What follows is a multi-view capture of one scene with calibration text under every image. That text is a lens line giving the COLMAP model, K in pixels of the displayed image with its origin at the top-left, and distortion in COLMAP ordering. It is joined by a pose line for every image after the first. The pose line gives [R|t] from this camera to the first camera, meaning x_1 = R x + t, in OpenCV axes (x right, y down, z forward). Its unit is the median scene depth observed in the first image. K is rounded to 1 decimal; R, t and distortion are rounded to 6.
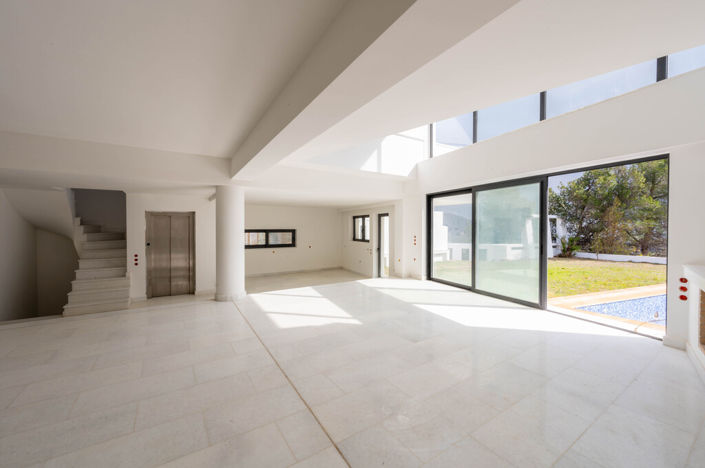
lens RADIAL K [[281.1, 0, 354.0], [0, 281.1, 238.0], [0, 0, 1]] dist [-0.001050, 0.000021]
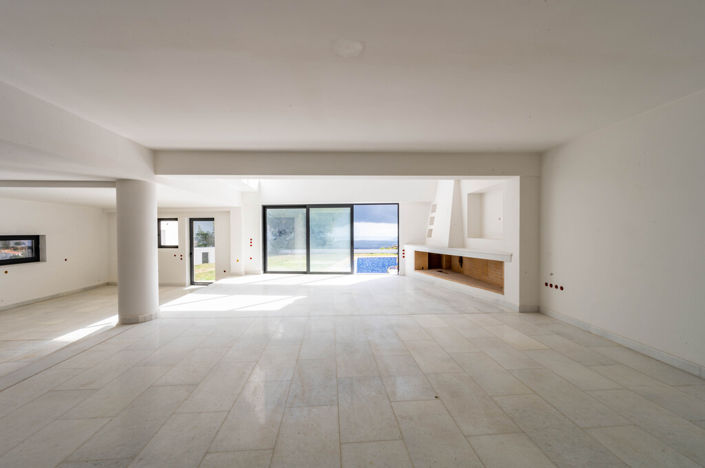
lens RADIAL K [[281.1, 0, 354.0], [0, 281.1, 238.0], [0, 0, 1]] dist [-0.001050, 0.000021]
pose [[0.472740, -0.021516, 0.880939, -0.618196], [0.035970, 0.999340, 0.005105, -0.000544], [-0.880468, 0.029274, 0.473202, 0.051745]]
